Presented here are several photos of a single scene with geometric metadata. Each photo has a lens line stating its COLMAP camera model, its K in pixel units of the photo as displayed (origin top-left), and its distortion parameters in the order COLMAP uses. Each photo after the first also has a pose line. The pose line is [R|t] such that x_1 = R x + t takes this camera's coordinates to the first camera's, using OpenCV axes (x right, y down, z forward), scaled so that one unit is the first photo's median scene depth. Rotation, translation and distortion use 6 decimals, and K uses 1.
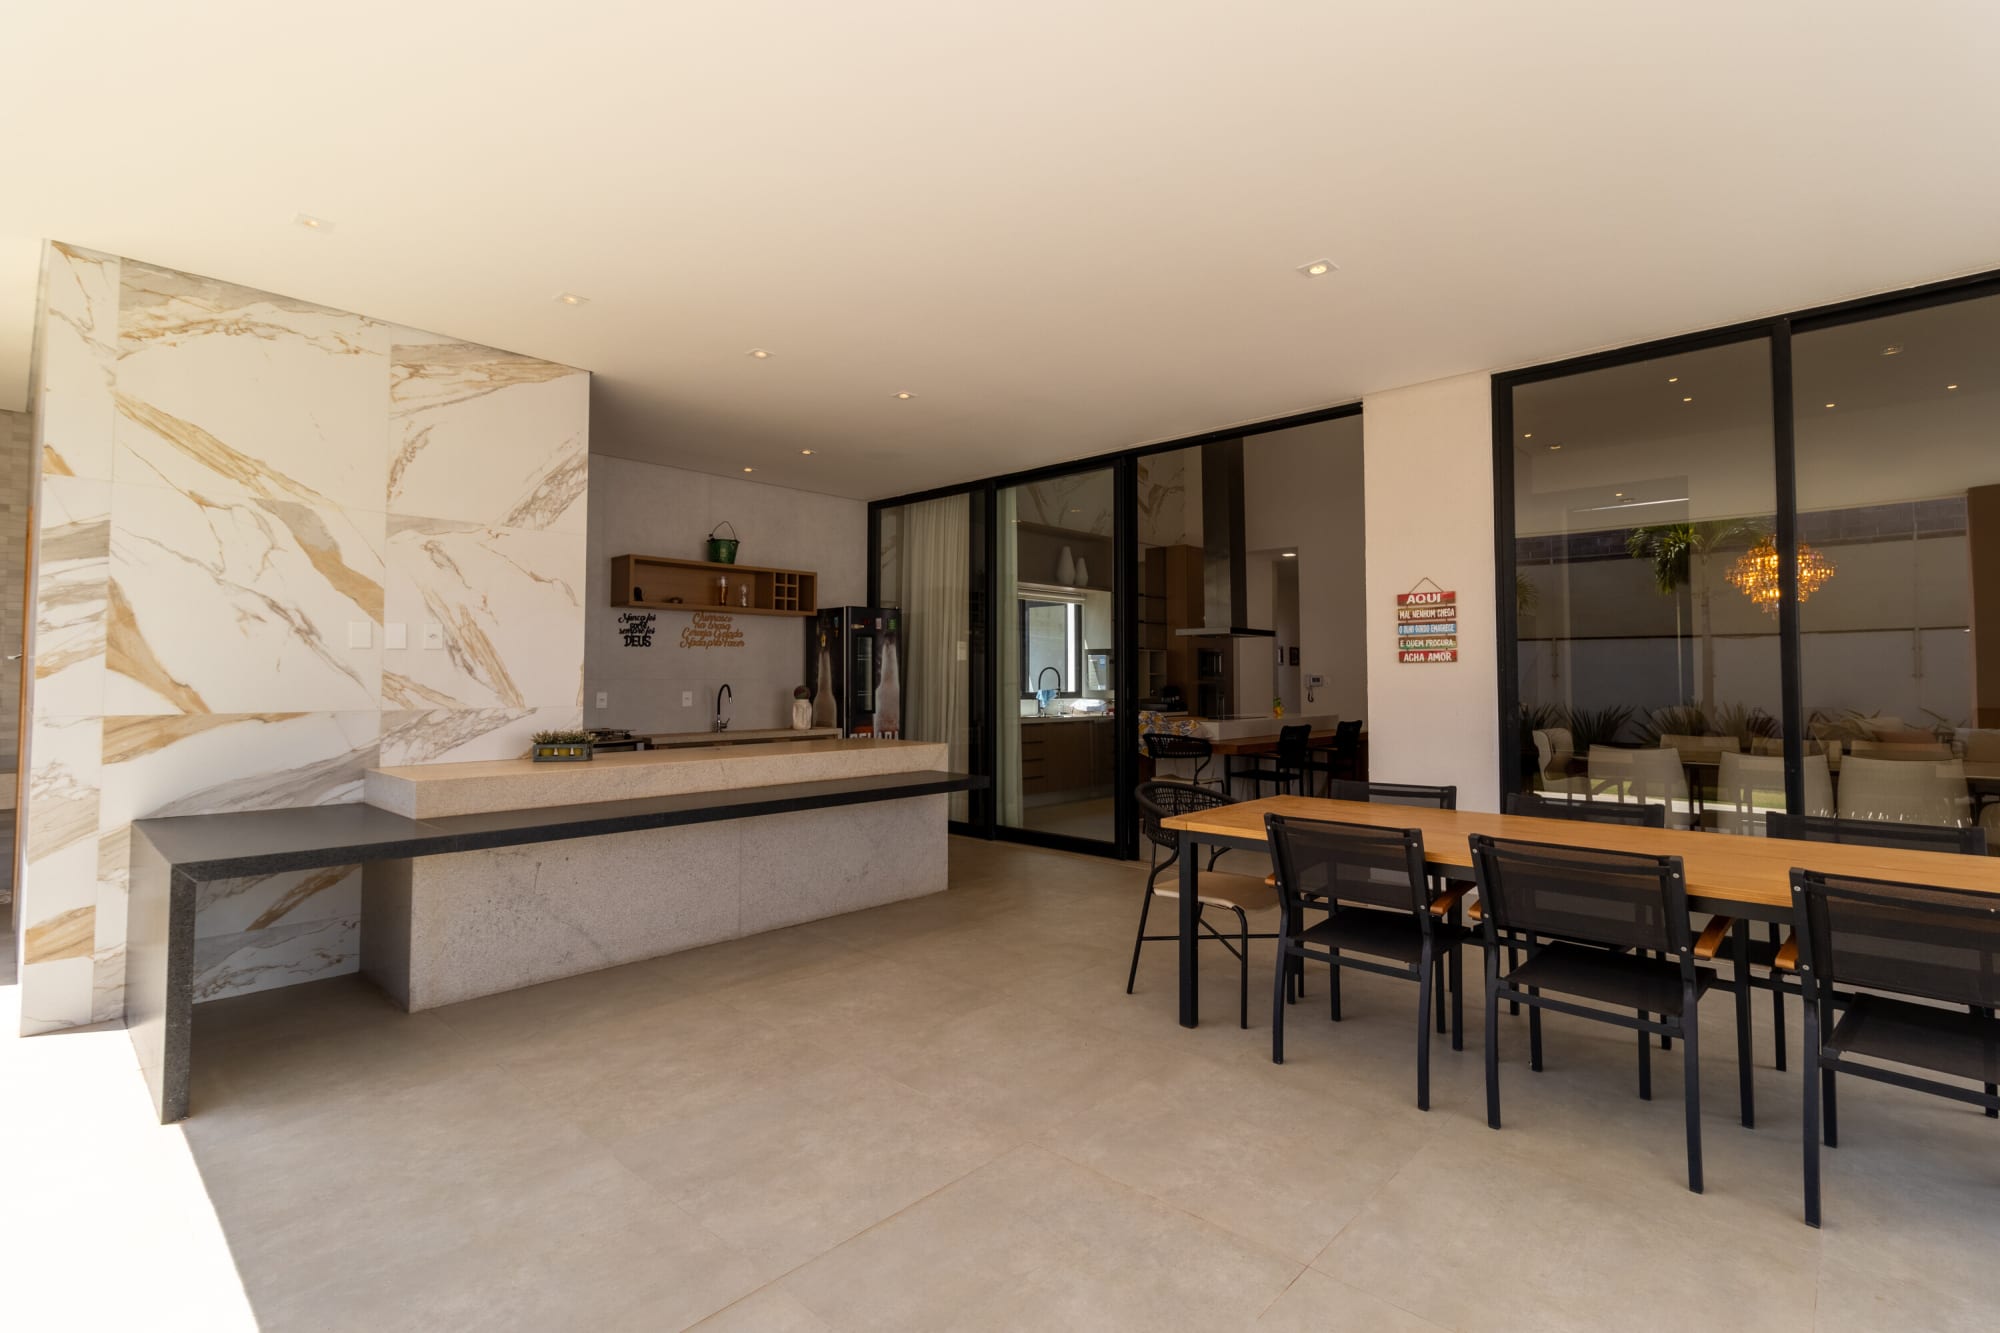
lens RADIAL K [[923.0, 0, 1008.8], [0, 923.0, 648.2], [0, 0, 1]] dist [0.001276, 0.001443]
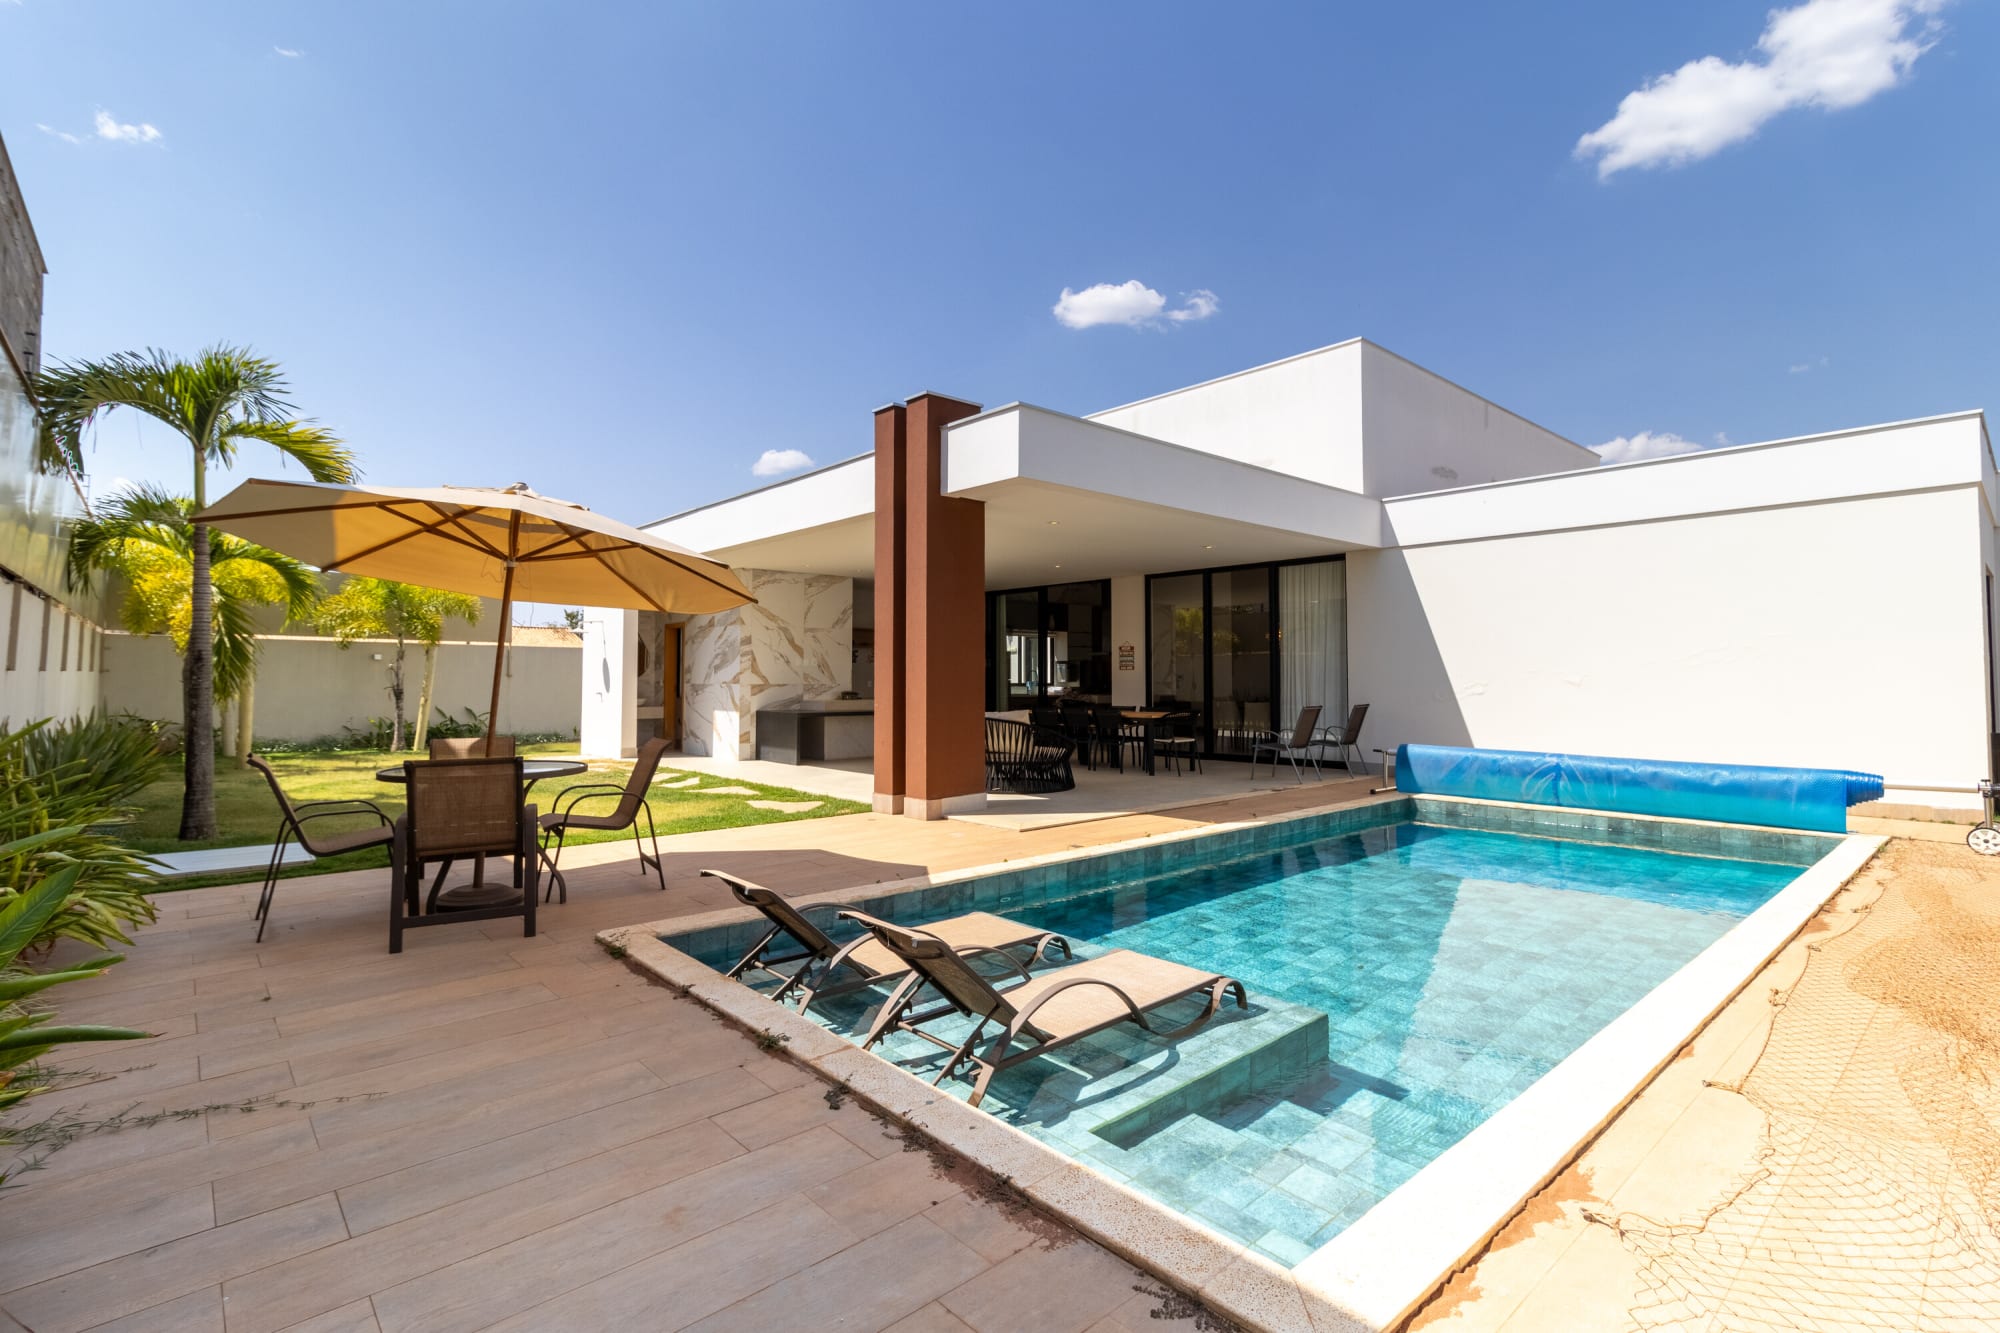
lens RADIAL K [[923.0, 0, 1008.8], [0, 923.0, 648.2], [0, 0, 1]] dist [0.001276, 0.001443]
pose [[0.997299, -0.001241, -0.073433, 0.350980], [0.001454, 0.999995, 0.002851, -0.076461], [0.073430, -0.002950, 0.997296, -2.400174]]
